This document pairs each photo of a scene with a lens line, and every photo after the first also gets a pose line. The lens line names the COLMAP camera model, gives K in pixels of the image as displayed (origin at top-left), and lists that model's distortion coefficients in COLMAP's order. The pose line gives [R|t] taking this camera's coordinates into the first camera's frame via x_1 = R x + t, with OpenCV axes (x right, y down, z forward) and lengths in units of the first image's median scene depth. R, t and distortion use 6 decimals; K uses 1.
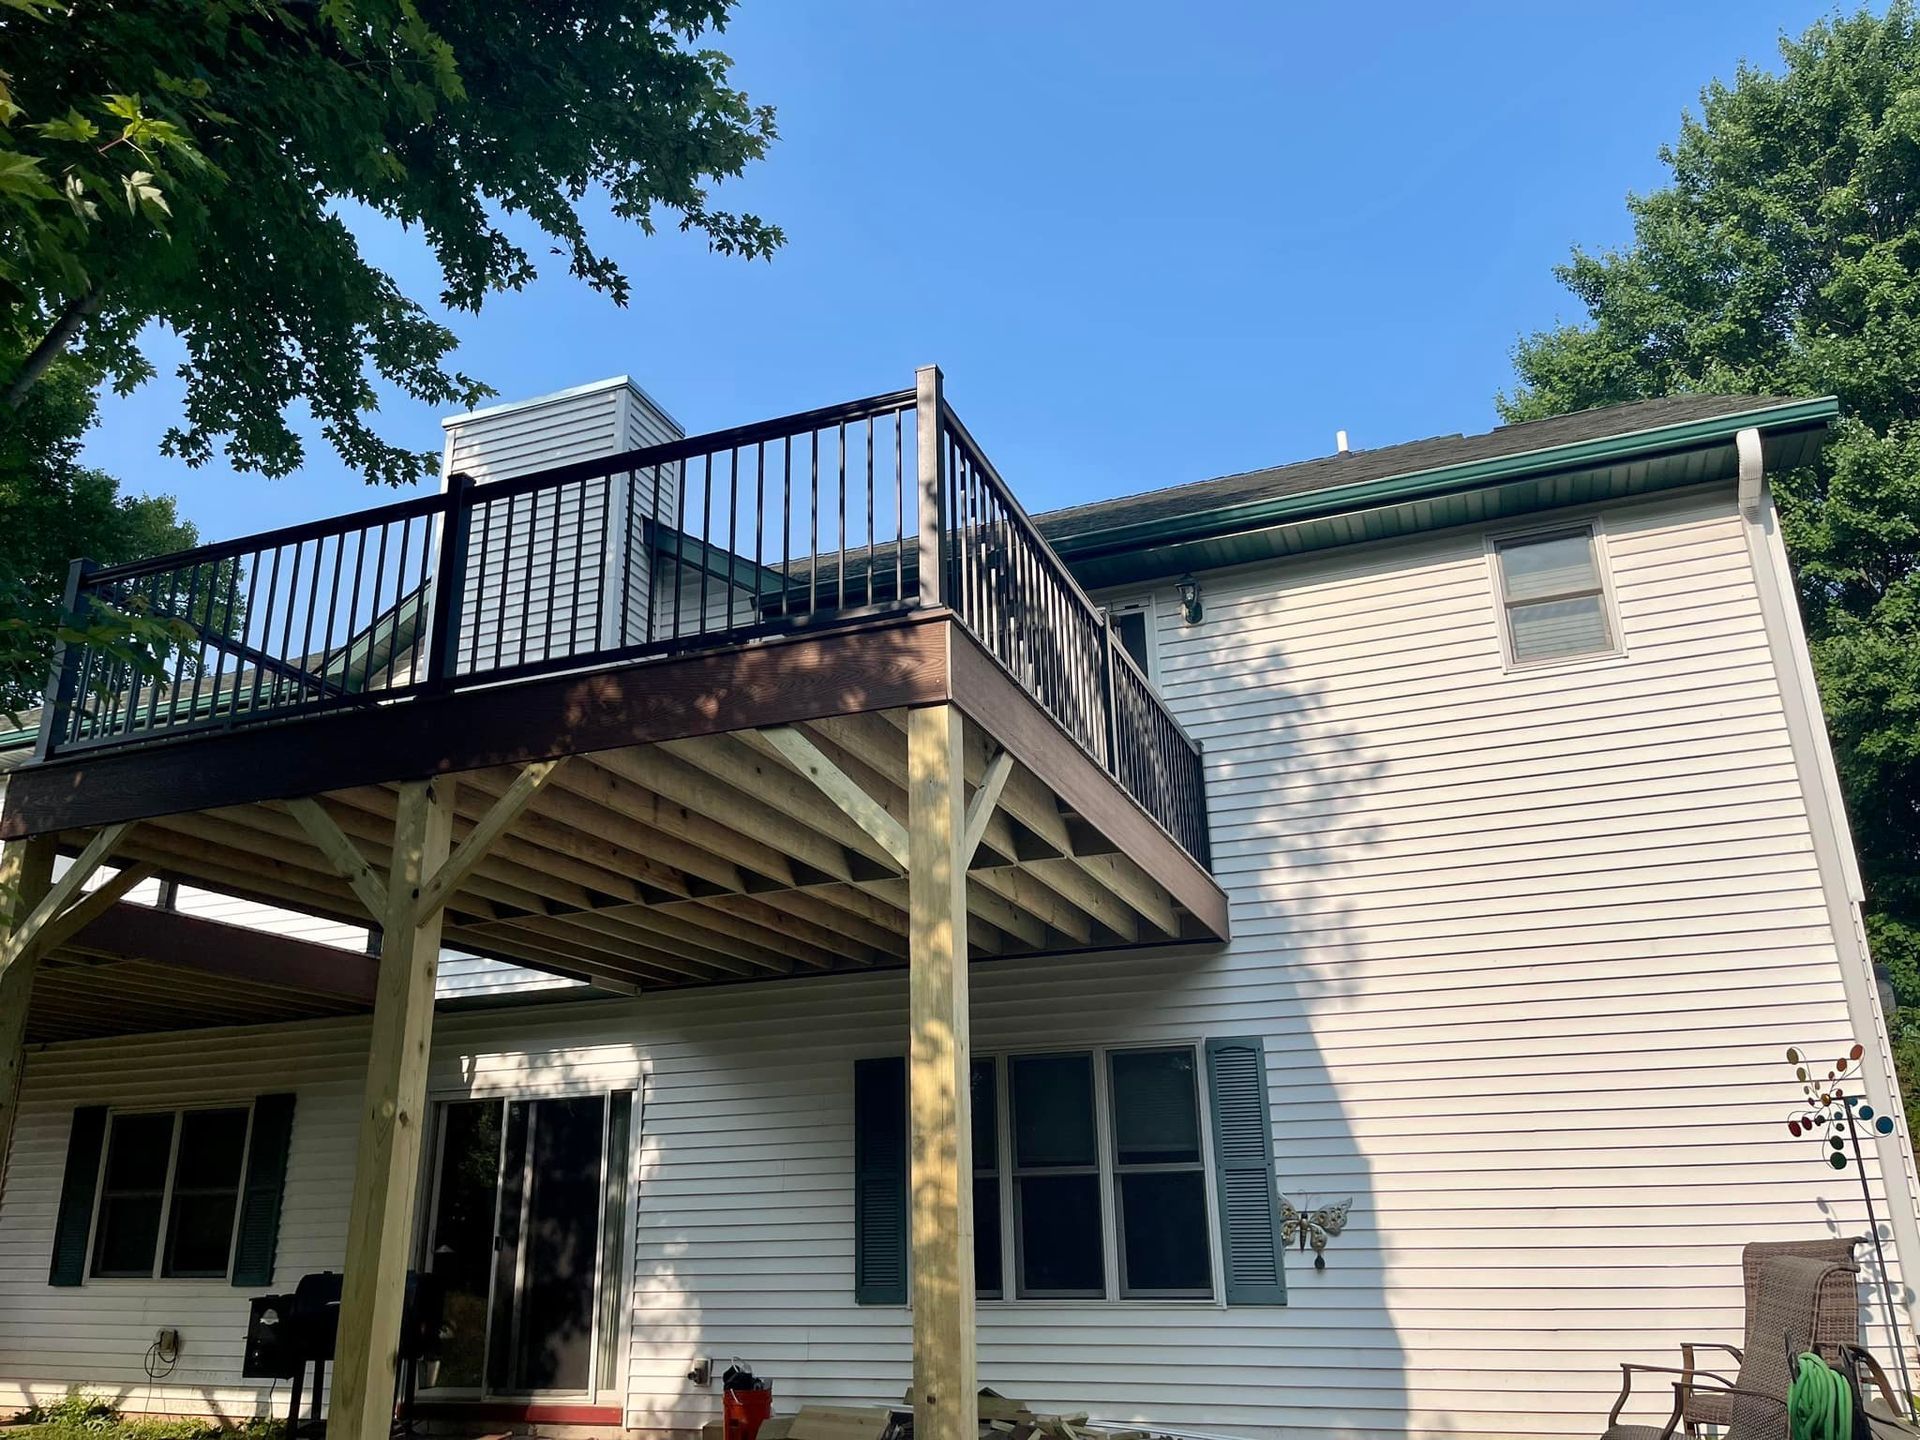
lens RADIAL K [[1441.5, 0, 977.0], [0, 1441.5, 718.4], [0, 0, 1]] dist [0.066552, -0.089840]
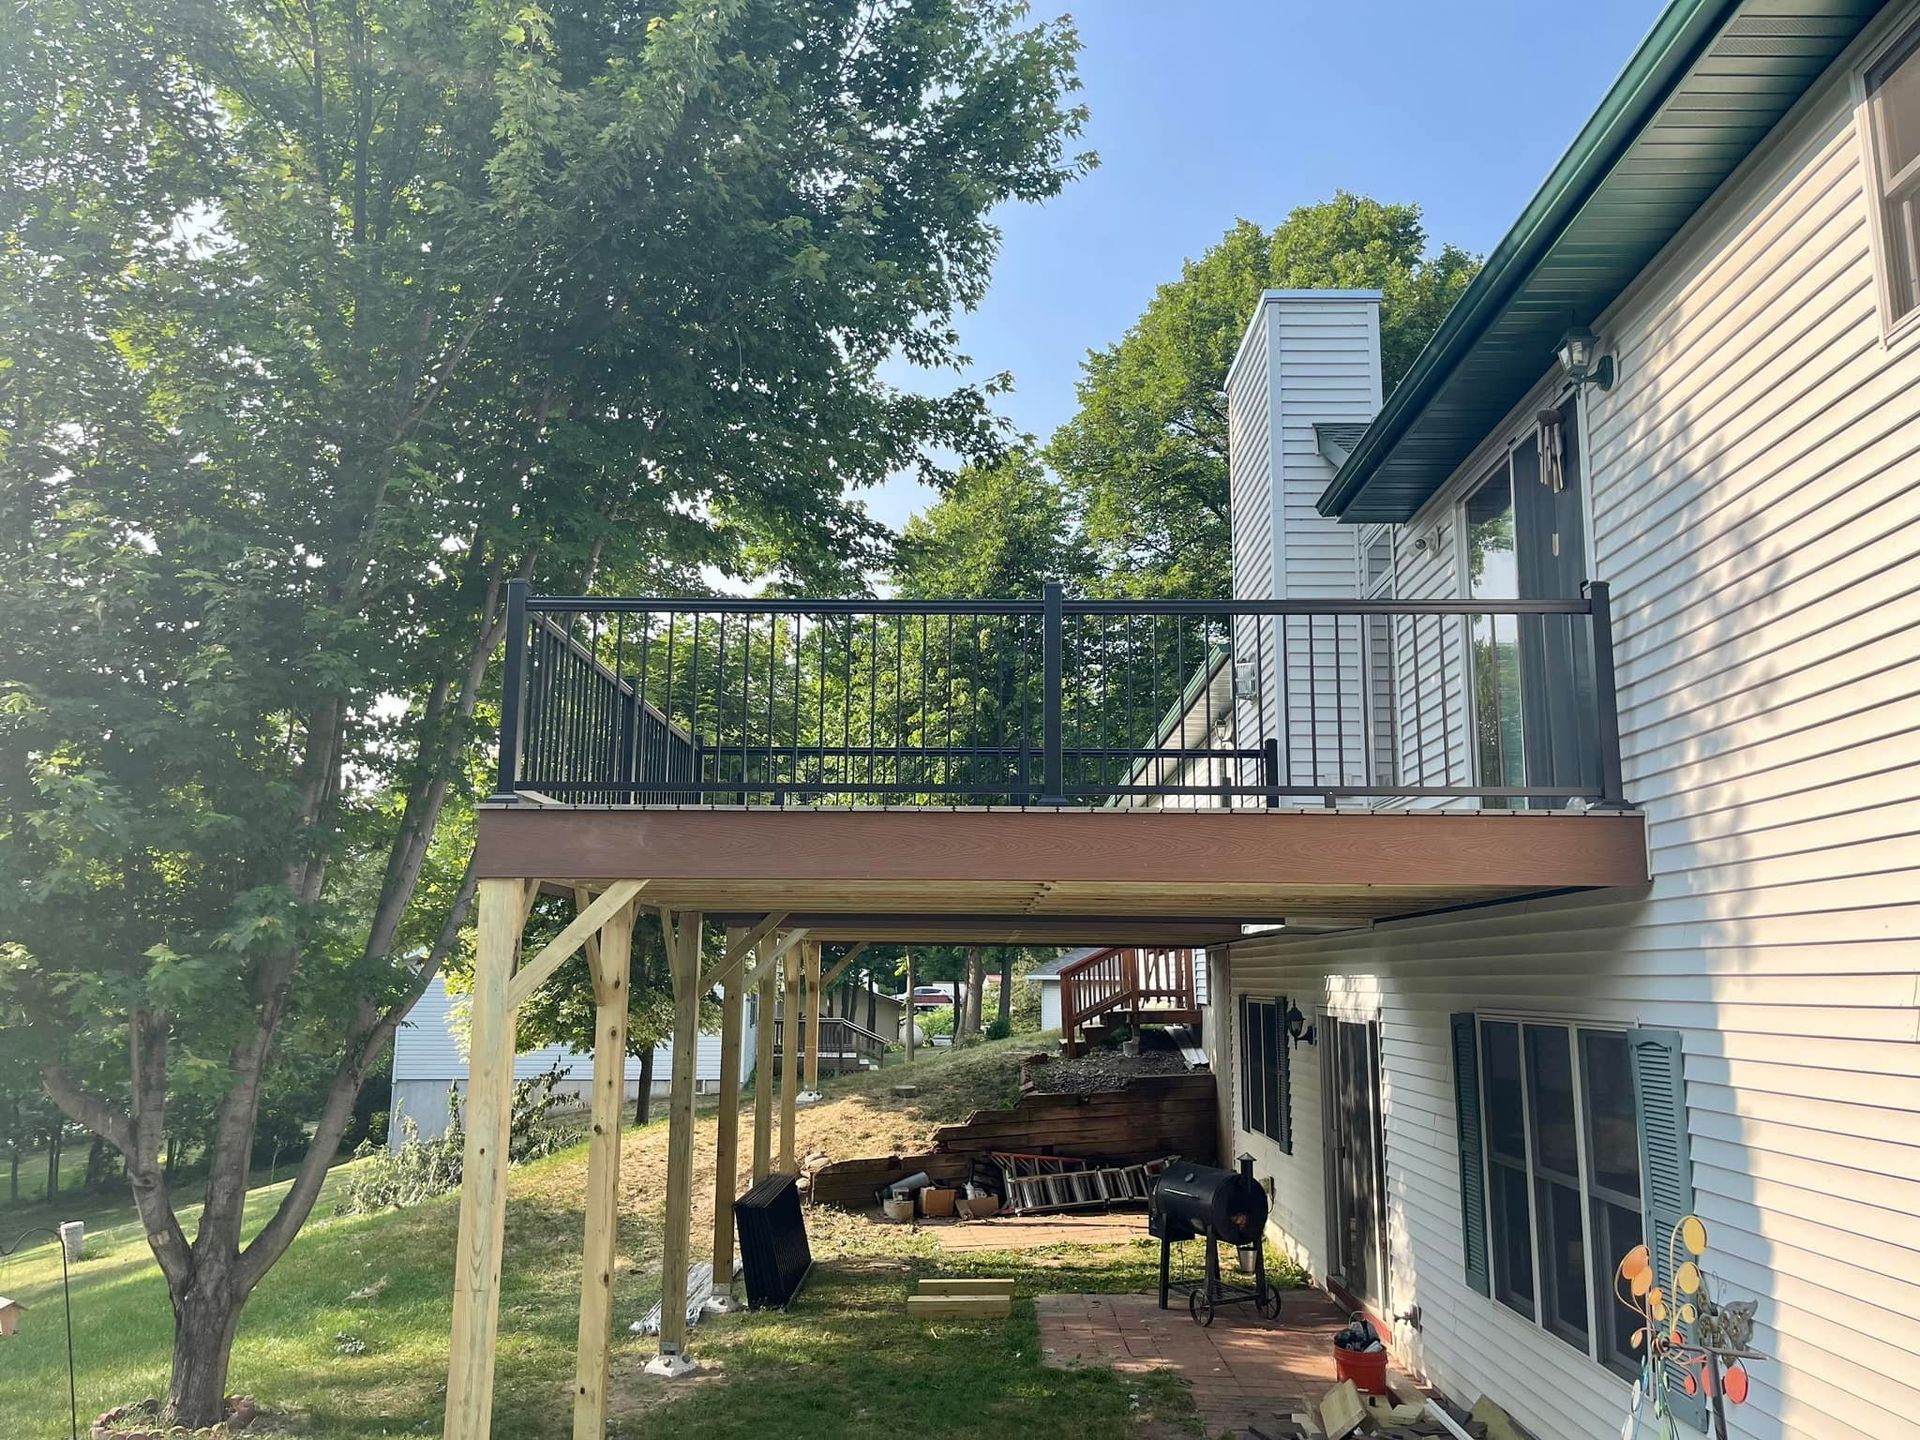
lens RADIAL K [[1441.5, 0, 977.0], [0, 1441.5, 718.4], [0, 0, 1]] dist [0.066552, -0.089840]
pose [[0.343149, -0.144164, -0.928152, 0.701577], [0.295566, 0.954526, -0.038986, 0.018913], [0.891566, -0.260952, 0.370154, 0.504923]]
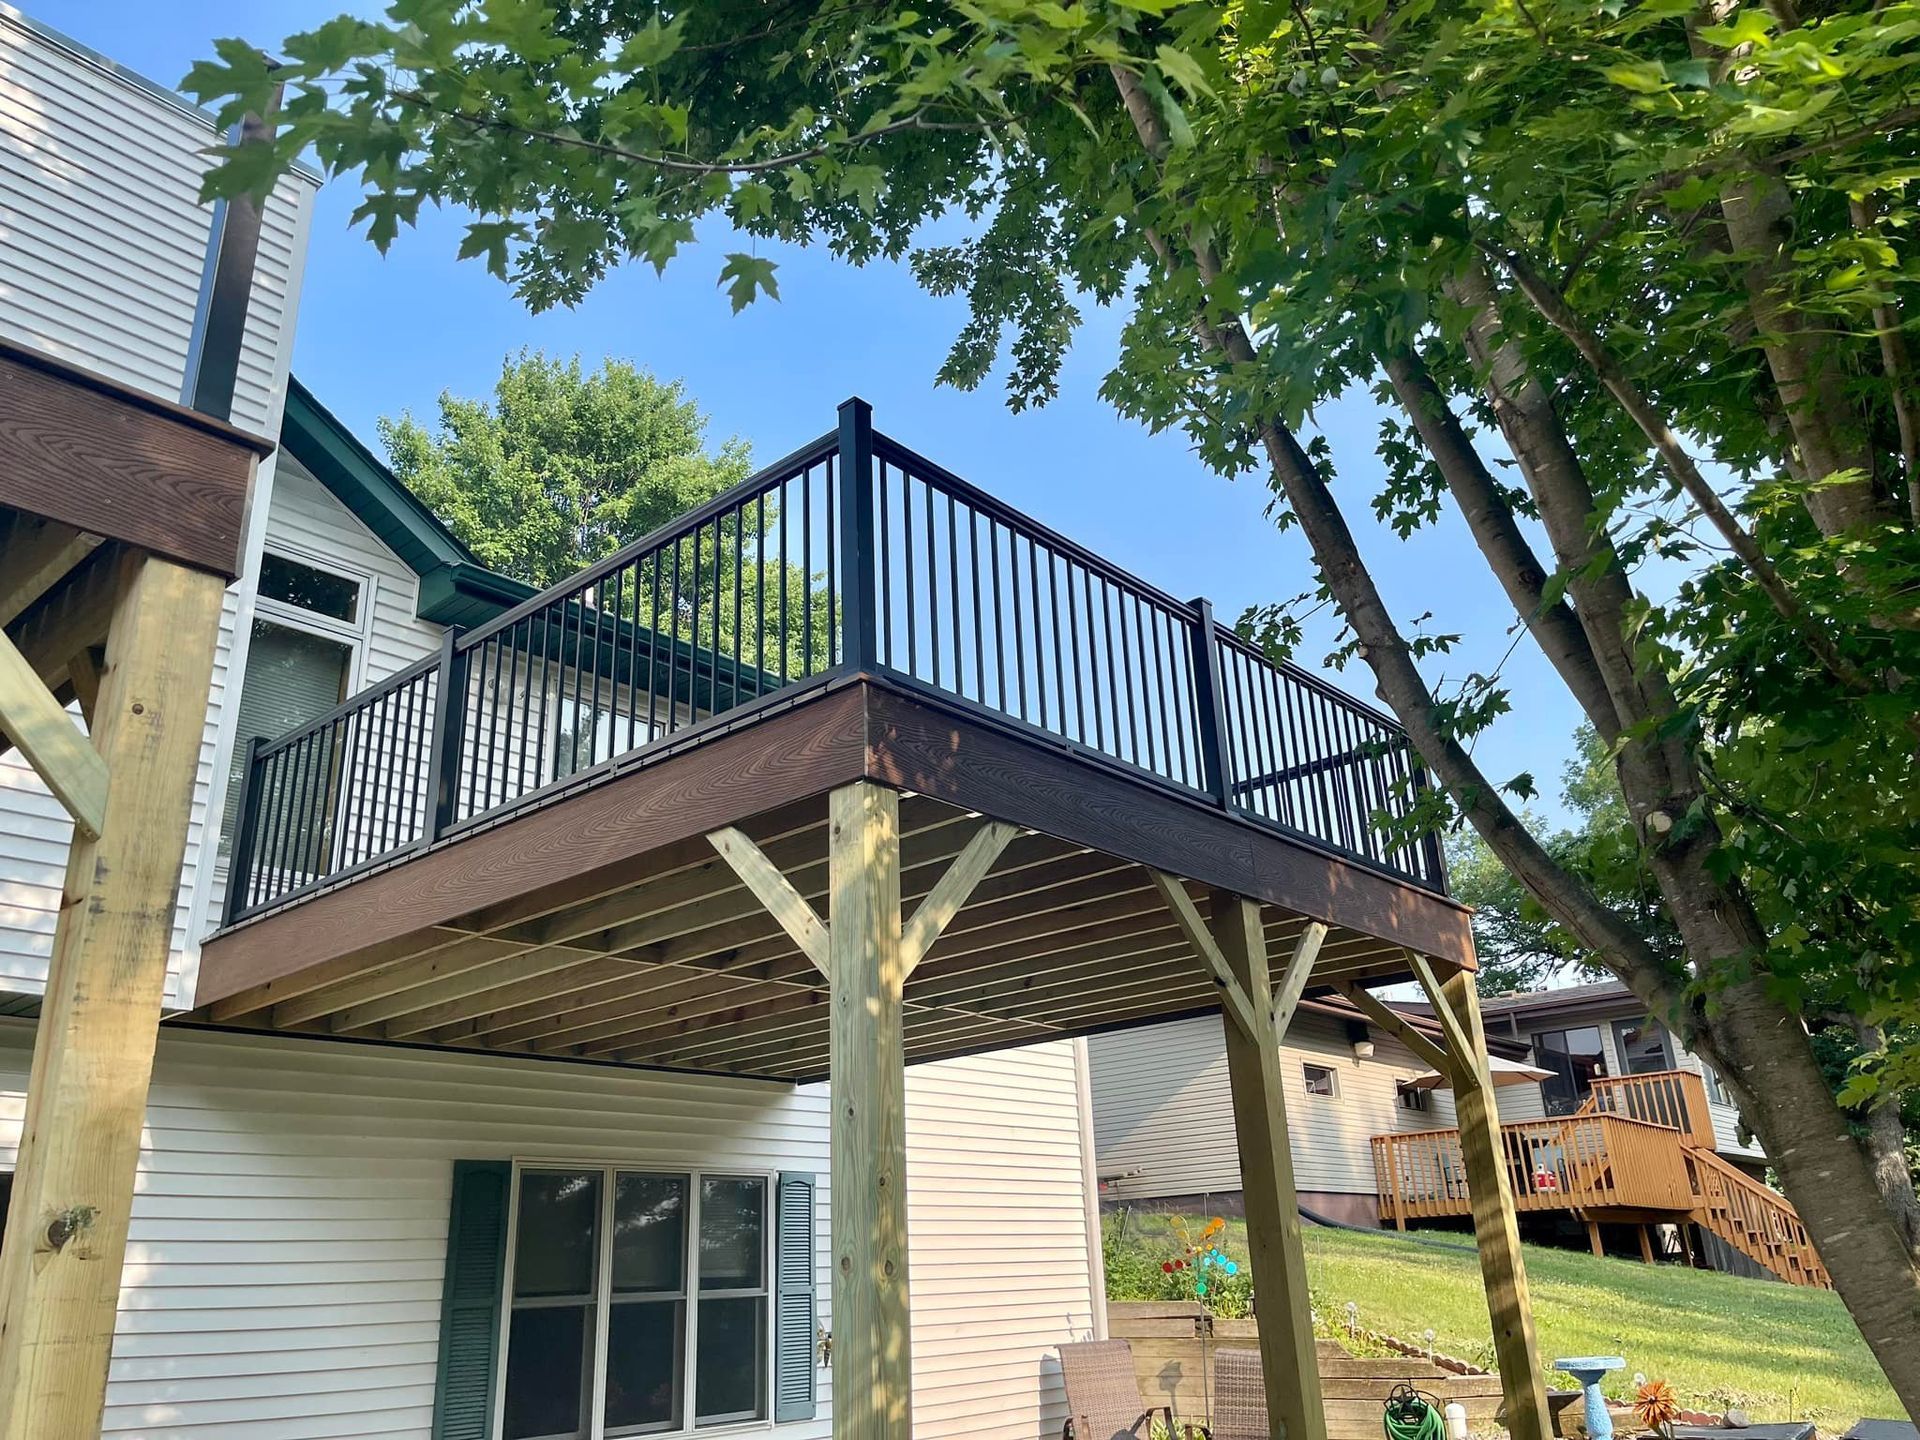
lens RADIAL K [[1441.5, 0, 977.0], [0, 1441.5, 718.4], [0, 0, 1]] dist [0.066552, -0.089840]
pose [[0.349647, 0.350046, 0.869031, -0.859709], [-0.272905, 0.925407, -0.262953, 0.152709], [-0.896253, -0.145222, 0.419095, 0.459596]]
